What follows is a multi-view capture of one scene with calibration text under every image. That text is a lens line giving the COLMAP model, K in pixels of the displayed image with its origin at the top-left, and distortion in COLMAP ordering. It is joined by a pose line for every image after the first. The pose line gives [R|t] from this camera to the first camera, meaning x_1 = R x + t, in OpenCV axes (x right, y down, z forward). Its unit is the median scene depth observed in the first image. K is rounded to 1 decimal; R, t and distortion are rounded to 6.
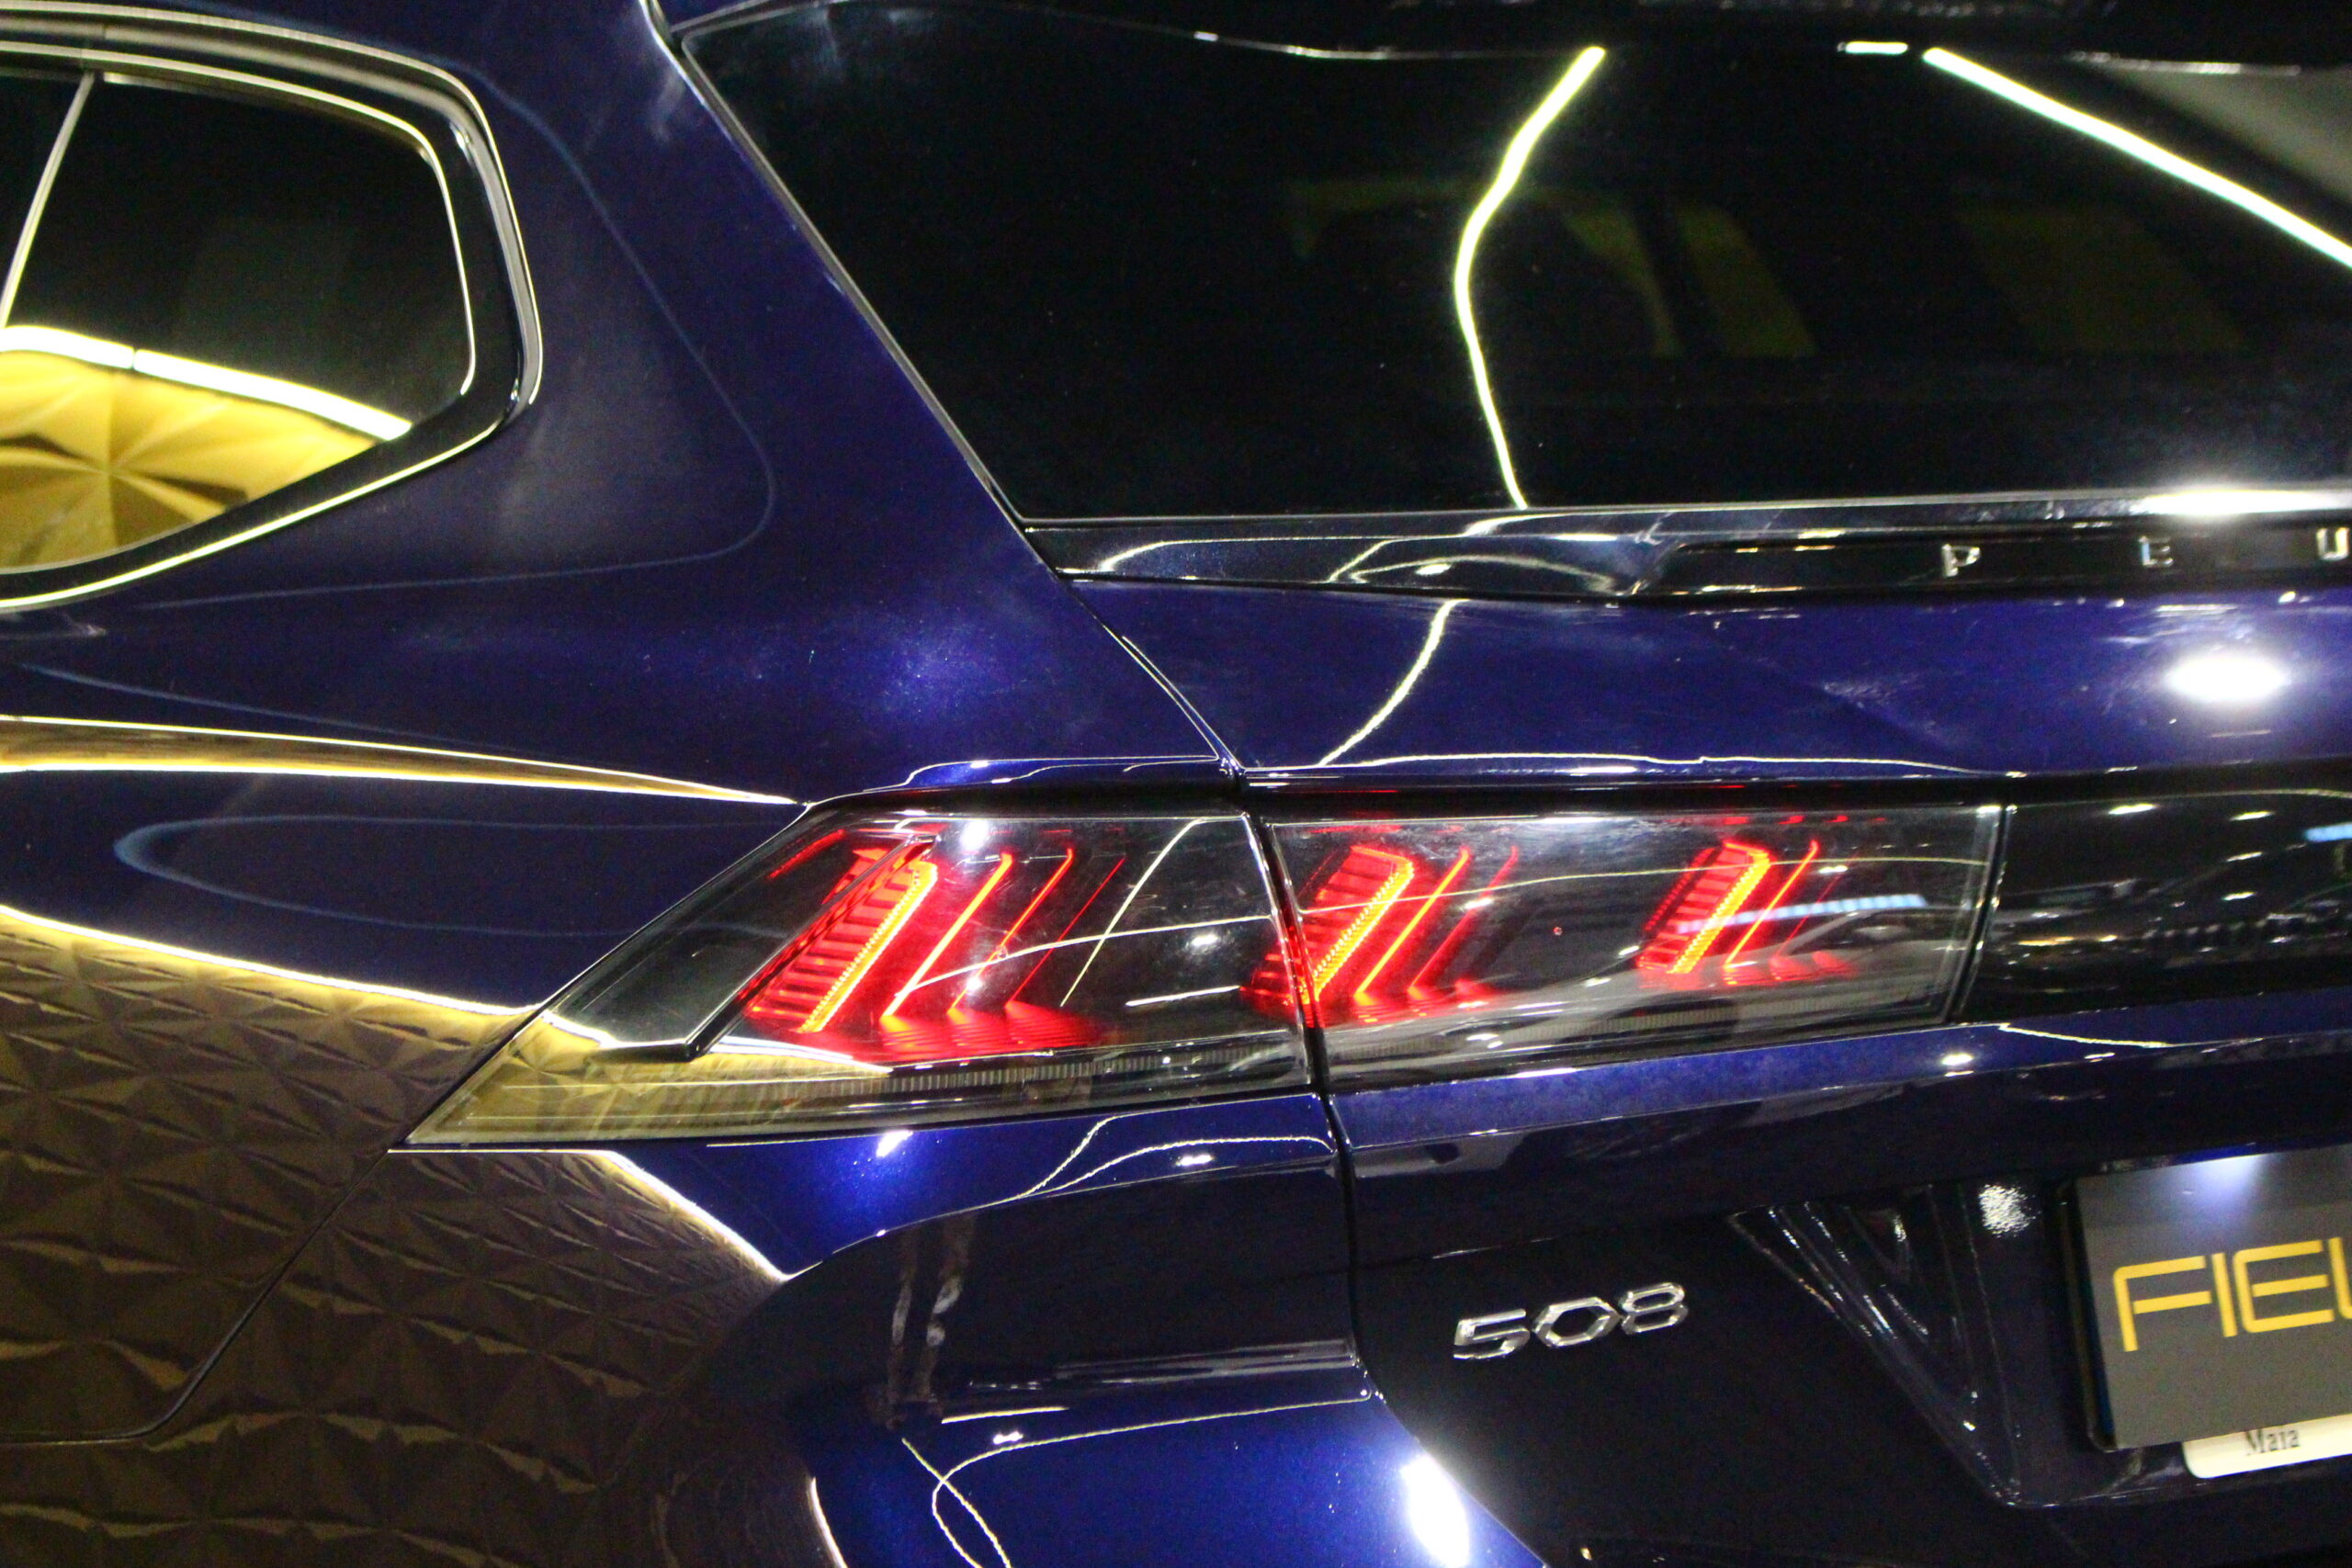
lens RADIAL K [[5444.2, 0, 1187.9], [0, 5444.2, 772.8], [0, 0, 1]] dist [0.070007, 0.000000]
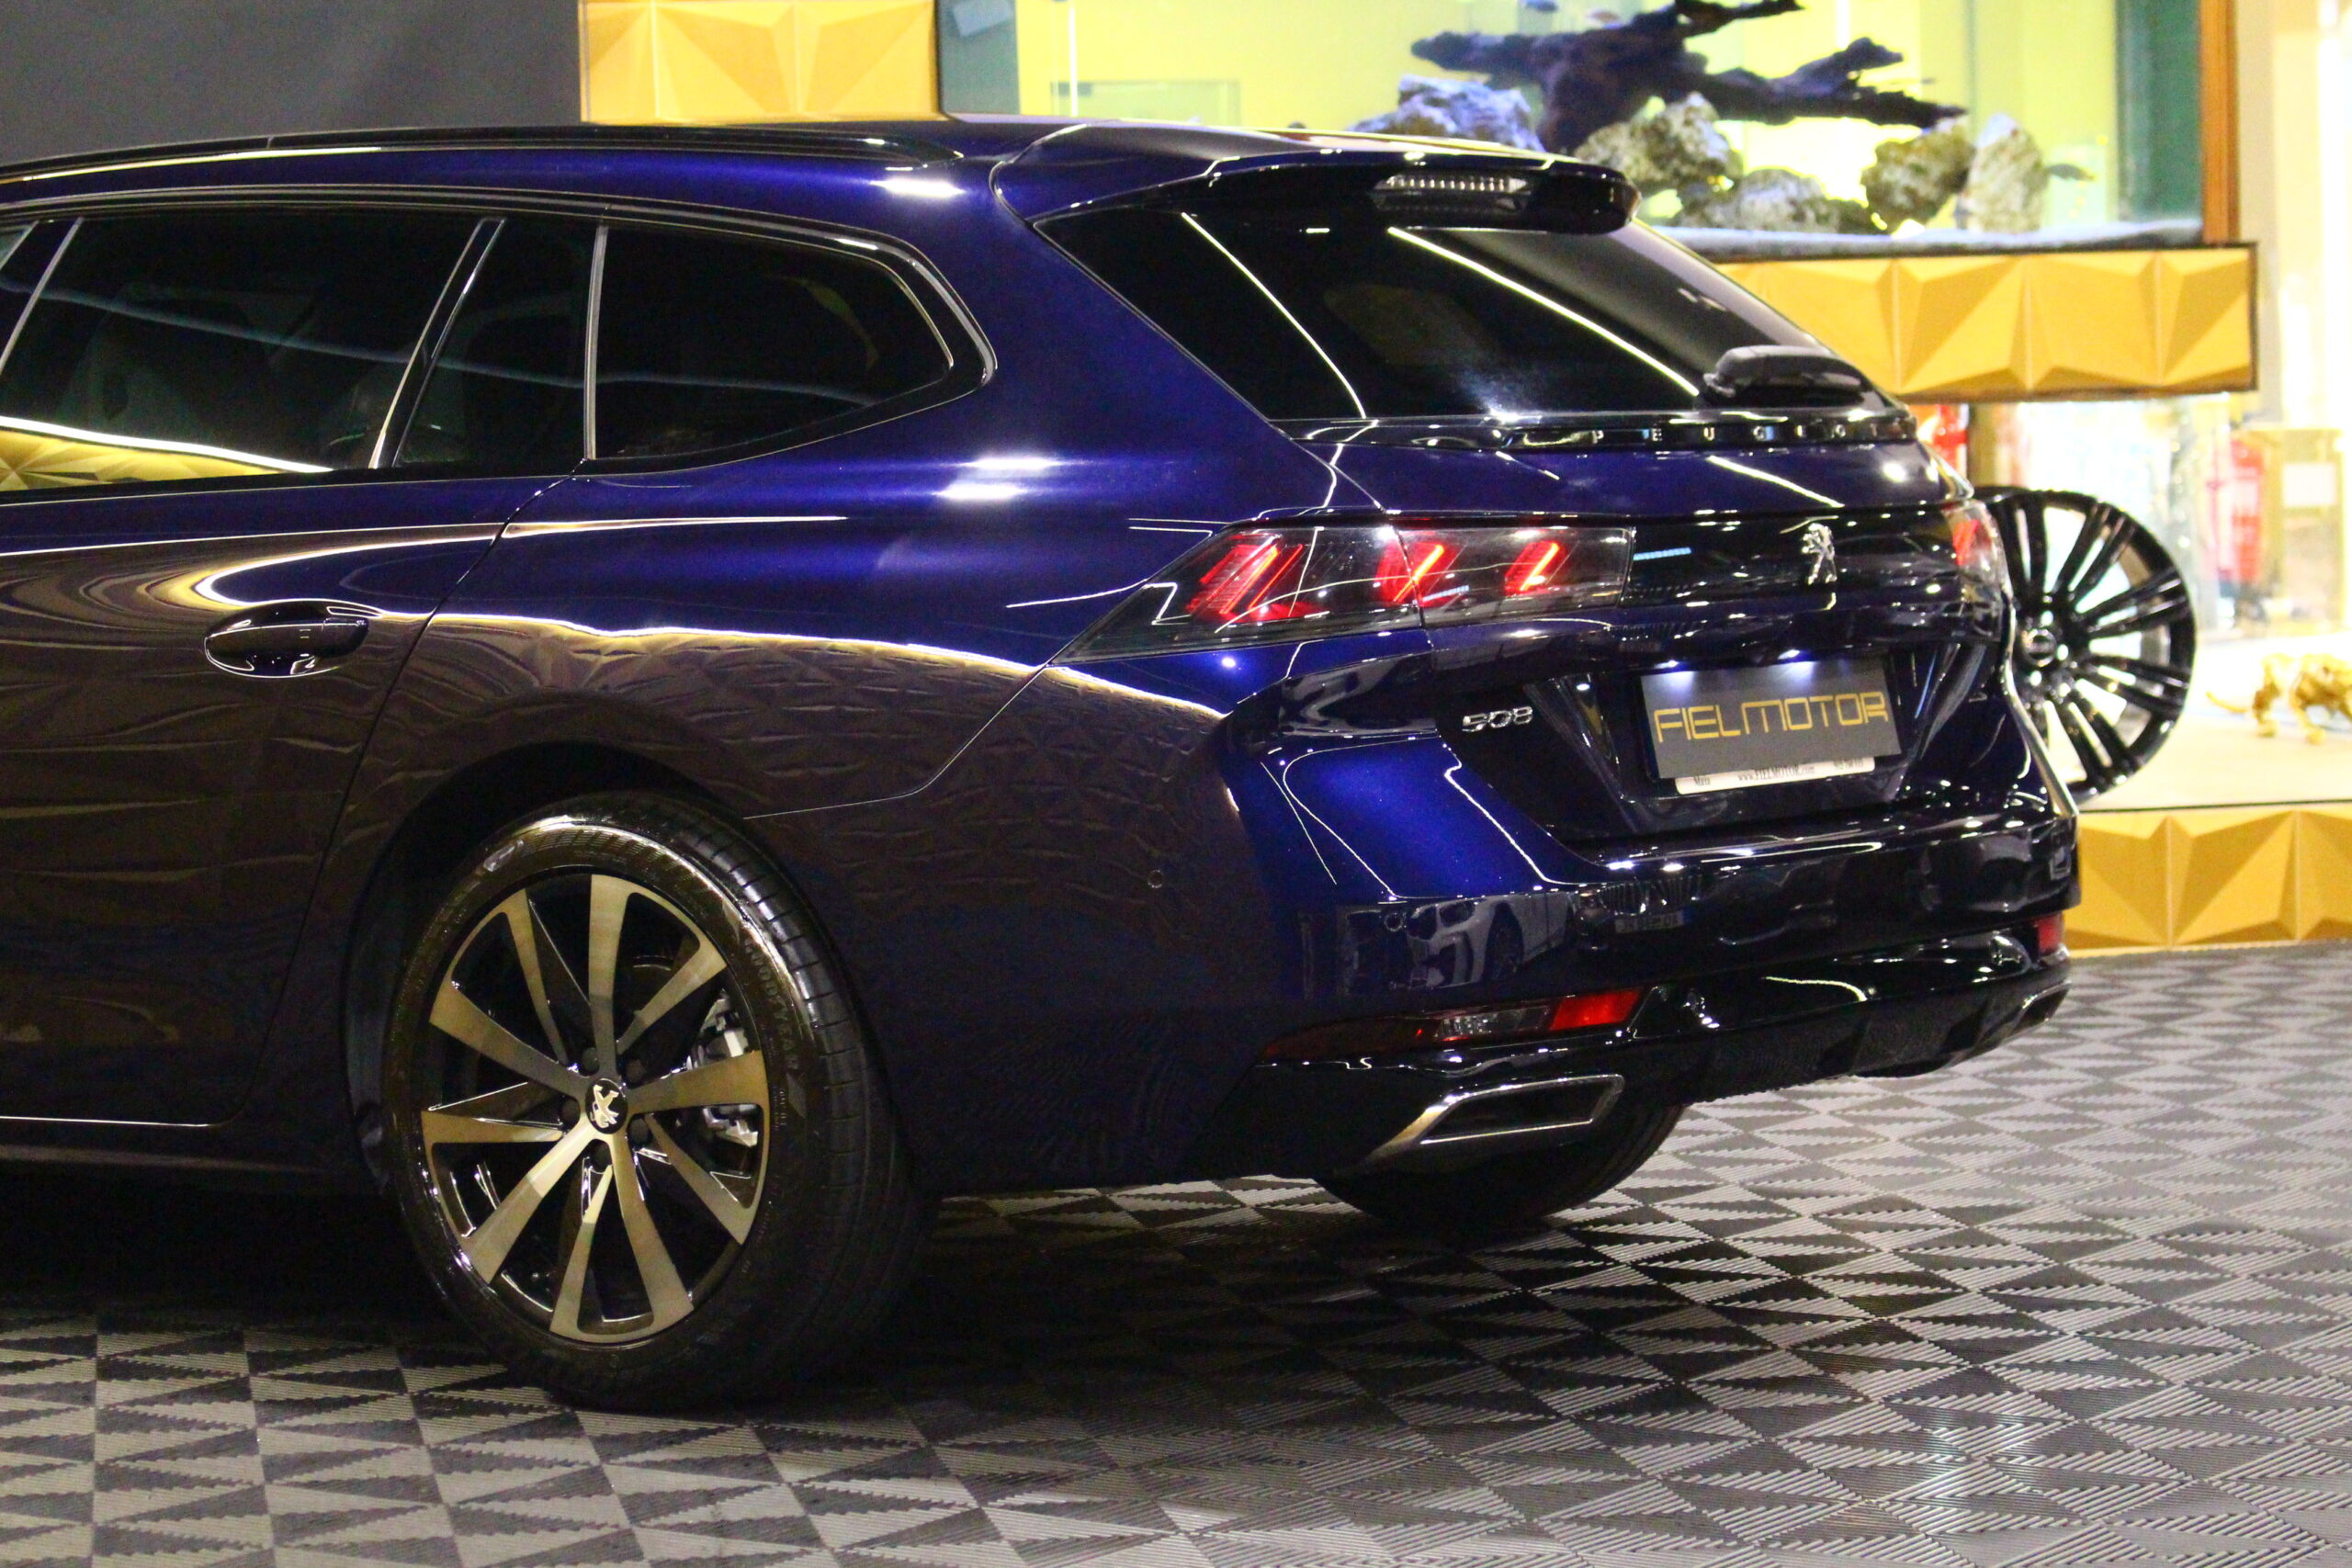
lens RADIAL K [[5444.2, 0, 1186.6], [0, 5444.2, 773.9], [0, 0, 1]] dist [0.070007, 0.000000]
pose [[0.947209, -0.026694, 0.319503, -0.885284], [0.034003, 0.999272, -0.017319, 0.161936], [-0.318808, 0.027268, 0.947427, -1.403598]]
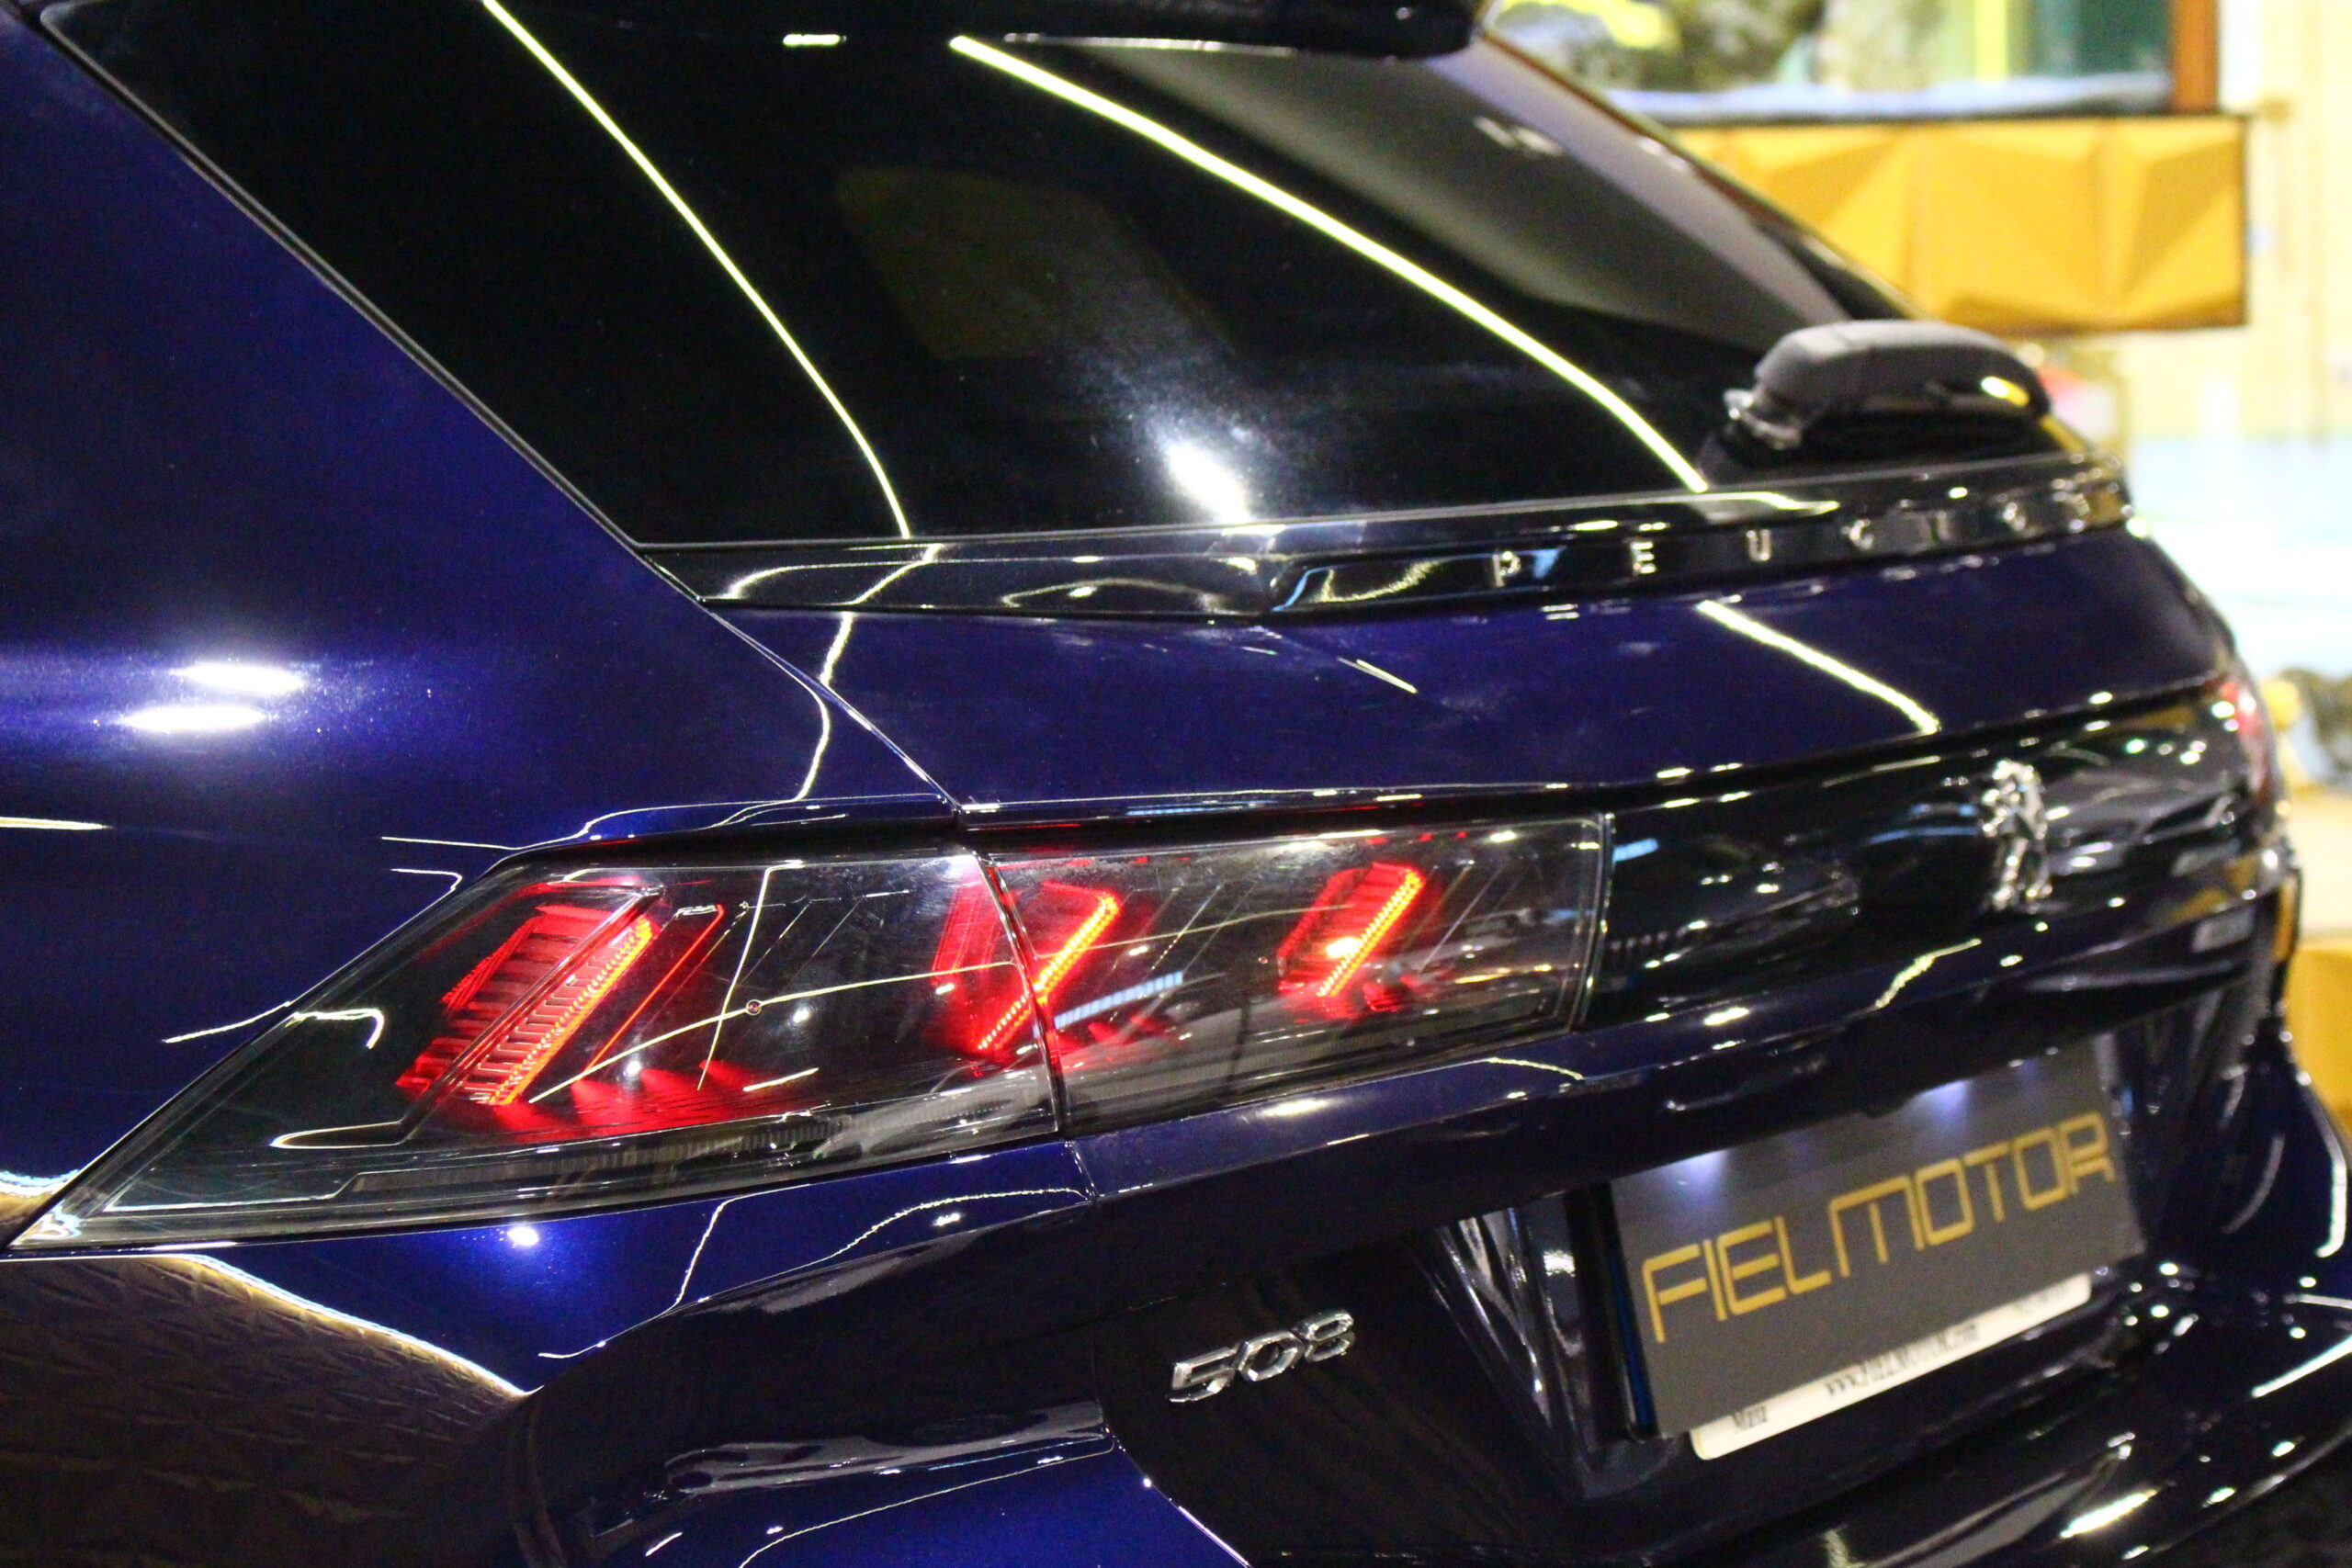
lens RADIAL K [[5444.2, 0, 1168.5], [0, 5444.2, 796.8], [0, 0, 1]] dist [0.070007, 0.000000]
pose [[0.921024, -0.040580, 0.387386, -0.308886], [0.039283, 0.999165, 0.011270, -0.010909], [-0.387520, 0.004837, 0.921849, 0.101266]]
